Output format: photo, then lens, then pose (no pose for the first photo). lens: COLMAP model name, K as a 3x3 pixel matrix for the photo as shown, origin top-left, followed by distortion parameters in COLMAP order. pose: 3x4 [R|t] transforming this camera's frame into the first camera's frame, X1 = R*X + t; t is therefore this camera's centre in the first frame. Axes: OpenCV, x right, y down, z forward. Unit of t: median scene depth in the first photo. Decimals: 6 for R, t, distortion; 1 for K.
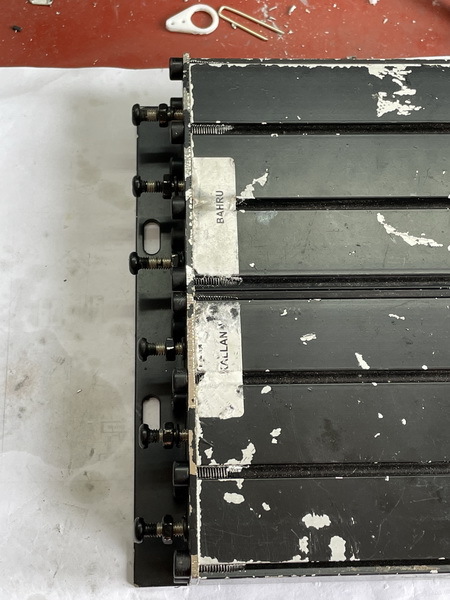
lens RADIAL K [[902.9, 0, 219.8], [0, 902.9, 299.1], [0, 0, 1]] dist [0.054466, 0.000000]
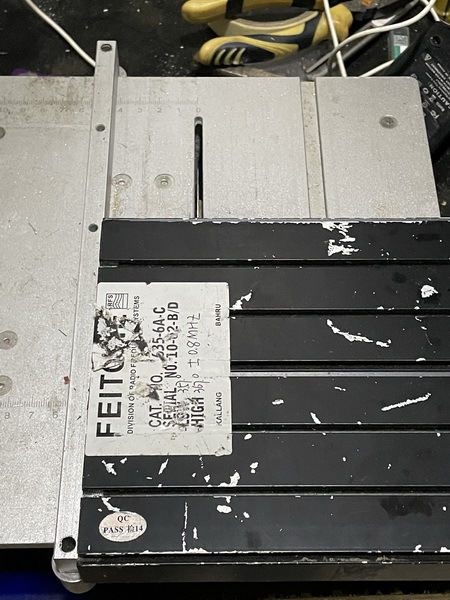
lens RADIAL K [[902.9, 0, 219.1], [0, 902.9, 285.7], [0, 0, 1]] dist [0.054466, 0.000000]
pose [[0.999437, -0.002907, -0.033428, 0.050205], [-0.003961, 0.979054, -0.203562, 0.145902], [0.033320, 0.203580, 0.978491, -0.425090]]
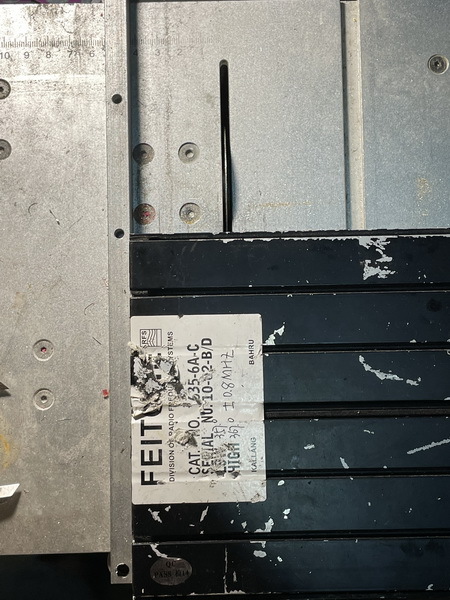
lens RADIAL K [[902.9, 0, 211.2], [0, 902.9, 307.3], [0, 0, 1]] dist [0.054466, 0.000000]
pose [[0.998728, 0.001291, -0.050413, 0.008777], [0.012079, 0.964447, 0.263999, -0.558645], [0.048962, -0.264272, 0.963204, -0.395673]]
